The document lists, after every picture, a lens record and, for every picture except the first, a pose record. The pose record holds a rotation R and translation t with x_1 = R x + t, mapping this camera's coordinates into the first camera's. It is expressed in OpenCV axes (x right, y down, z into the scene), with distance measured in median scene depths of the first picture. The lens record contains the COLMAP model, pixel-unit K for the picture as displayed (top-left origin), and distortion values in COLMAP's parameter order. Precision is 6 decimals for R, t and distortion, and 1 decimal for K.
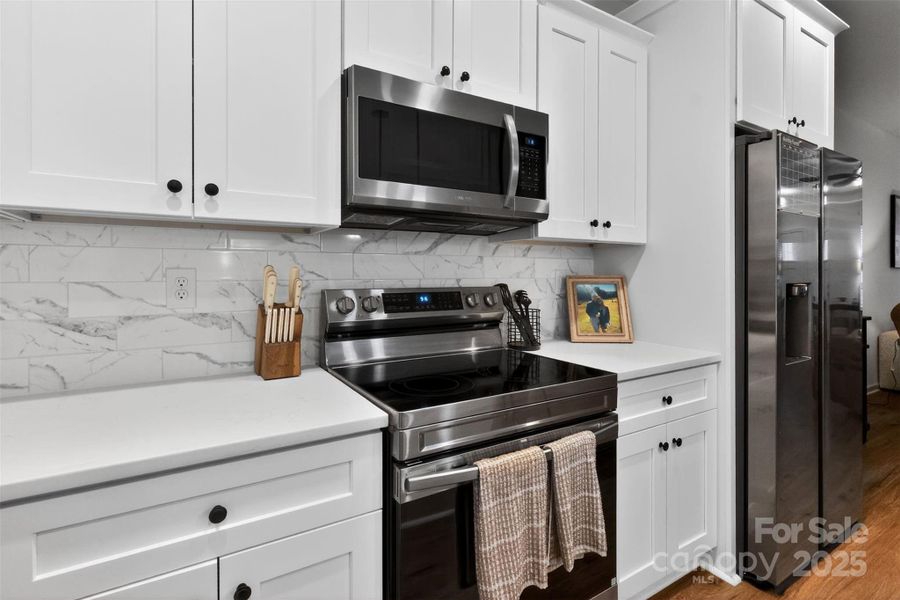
lens RADIAL K [[415.1, 0, 448.7], [0, 415.1, 280.4], [0, 0, 1]] dist [-0.000734, -0.000053]
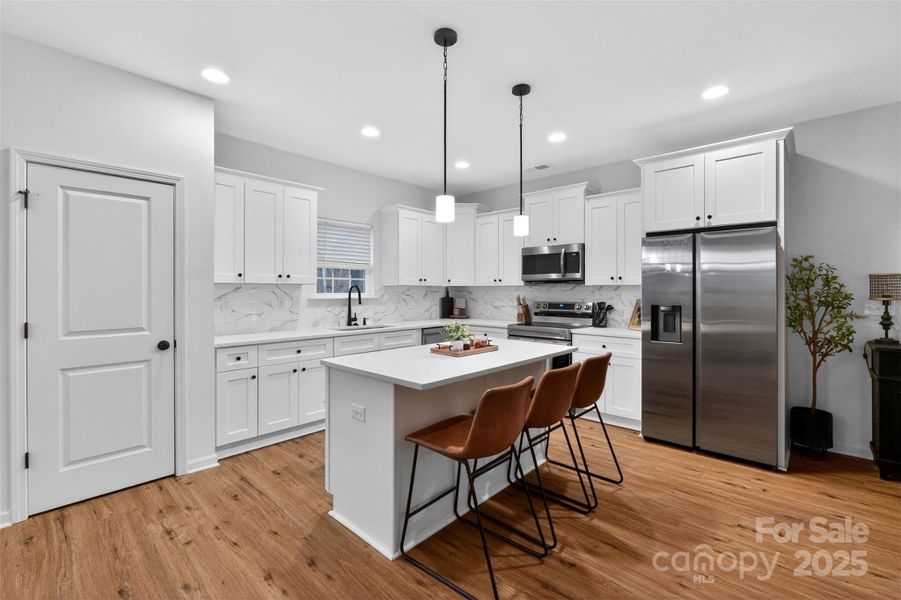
lens RADIAL K [[392.5, 0, 450.6], [0, 392.5, 295.0], [0, 0, 1]] dist [-0.000170, -0.000365]
pose [[0.295814, 0.013219, -0.955154, 2.606235], [-0.003146, 0.999912, 0.012865, -0.071722], [0.955240, -0.000801, 0.295829, -0.713941]]
